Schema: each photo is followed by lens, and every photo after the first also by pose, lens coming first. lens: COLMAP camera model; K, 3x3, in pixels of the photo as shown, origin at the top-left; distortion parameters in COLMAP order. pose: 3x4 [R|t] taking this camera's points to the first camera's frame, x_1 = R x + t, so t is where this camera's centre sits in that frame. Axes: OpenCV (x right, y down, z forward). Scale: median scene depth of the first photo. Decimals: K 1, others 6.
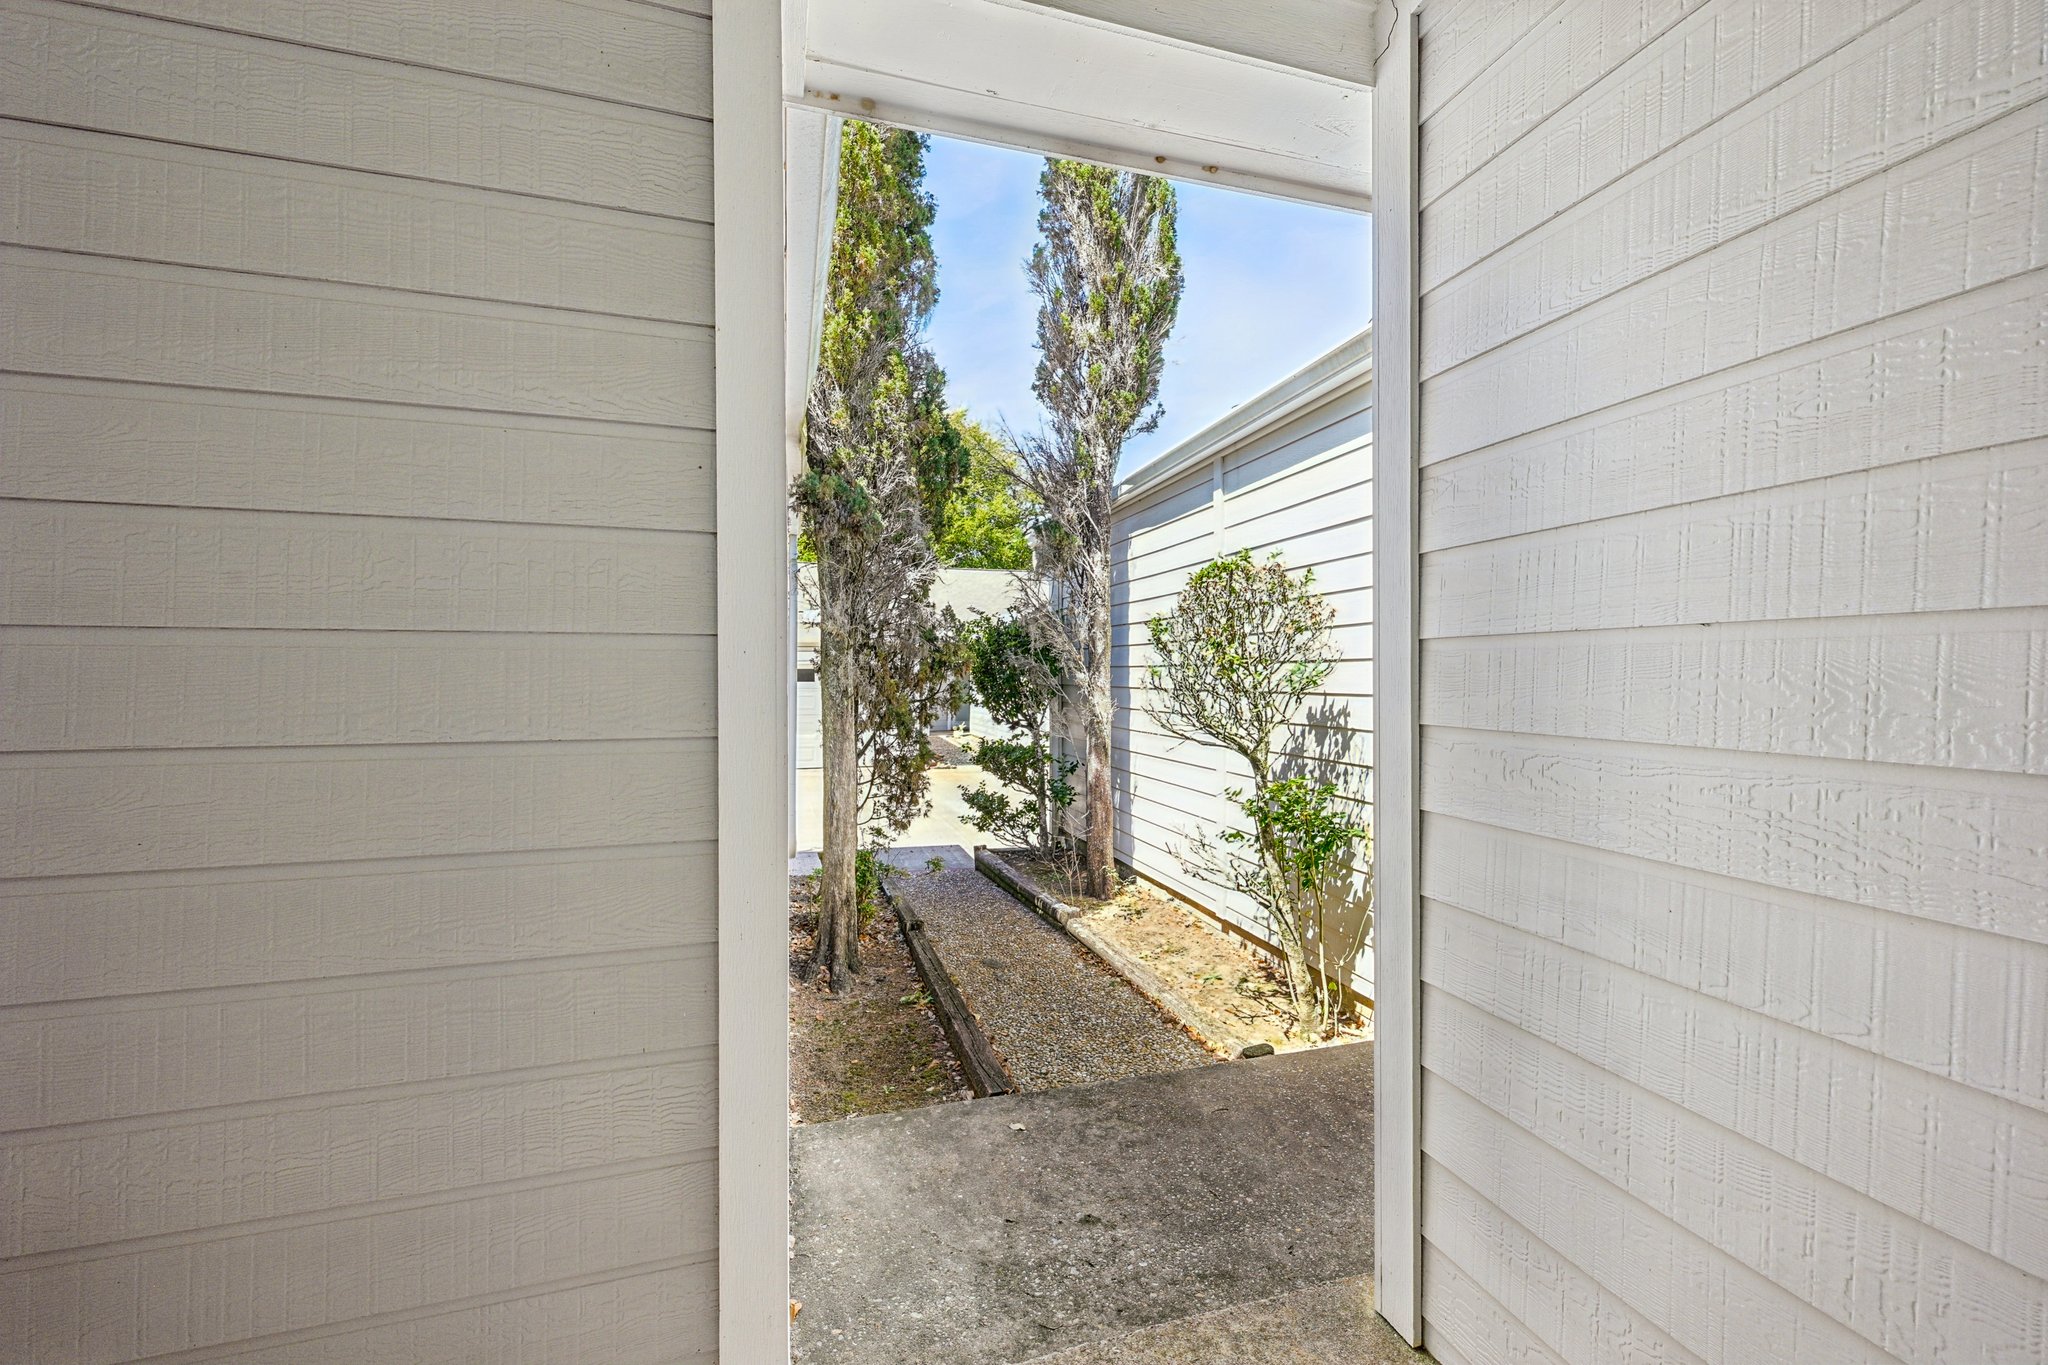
lens RADIAL K [[812.5, 0, 1016.4], [0, 812.5, 681.3], [0, 0, 1]] dist [-0.000424, 0.000060]
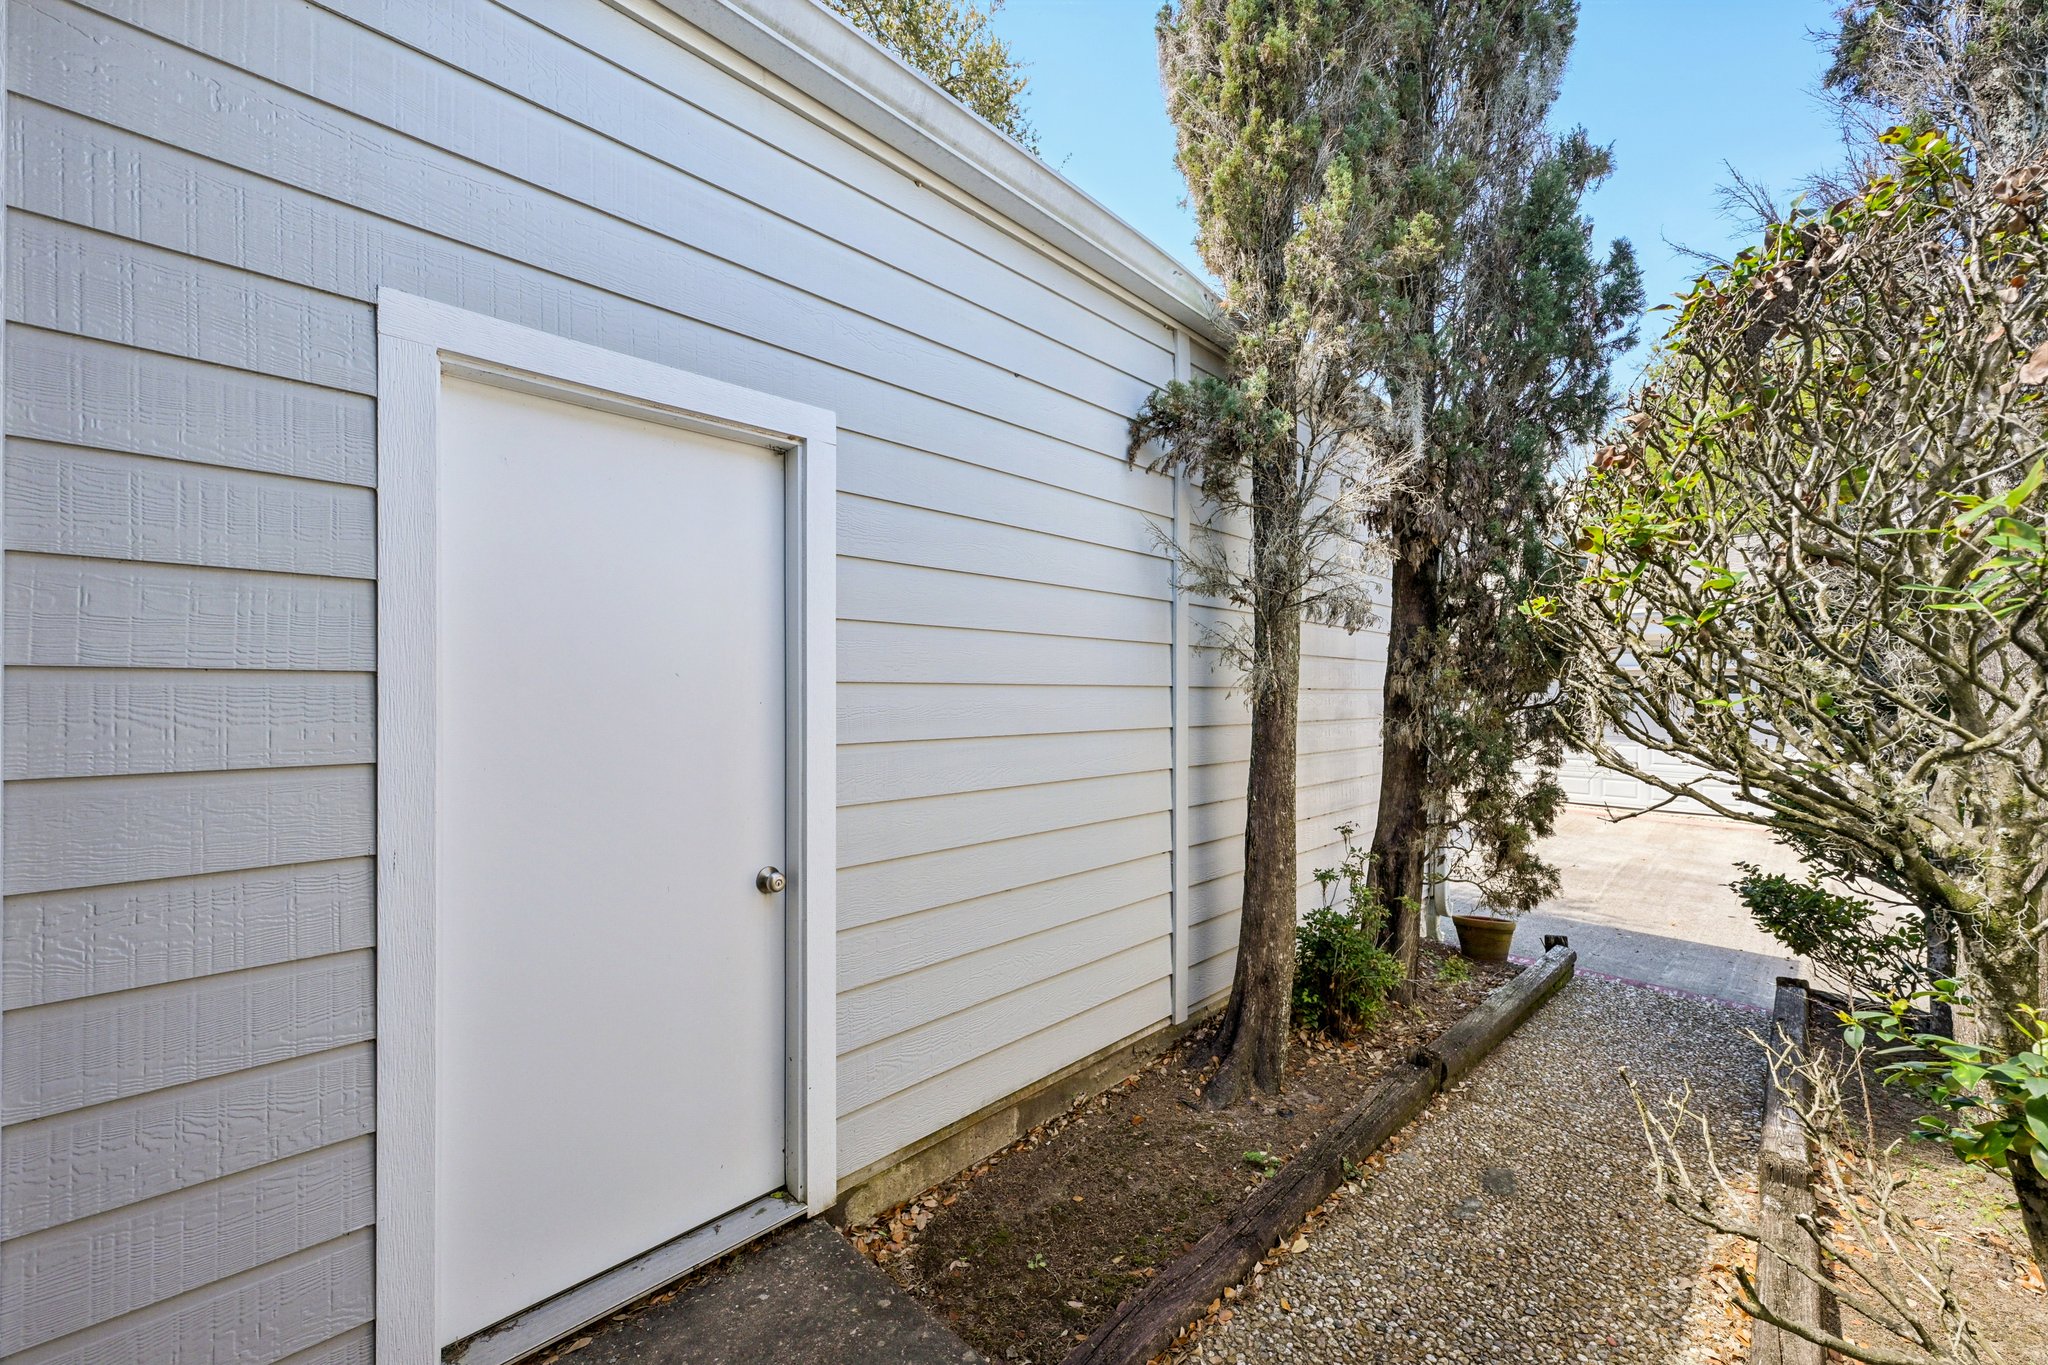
lens RADIAL K [[812.5, 0, 1016.4], [0, 812.5, 681.3], [0, 0, 1]] dist [-0.000424, 0.000060]
pose [[0.504104, 0.002385, -0.863640, 0.297313], [-0.018369, 0.999800, -0.007961, 0.024576], [0.863448, 0.019877, 0.504047, 0.473653]]
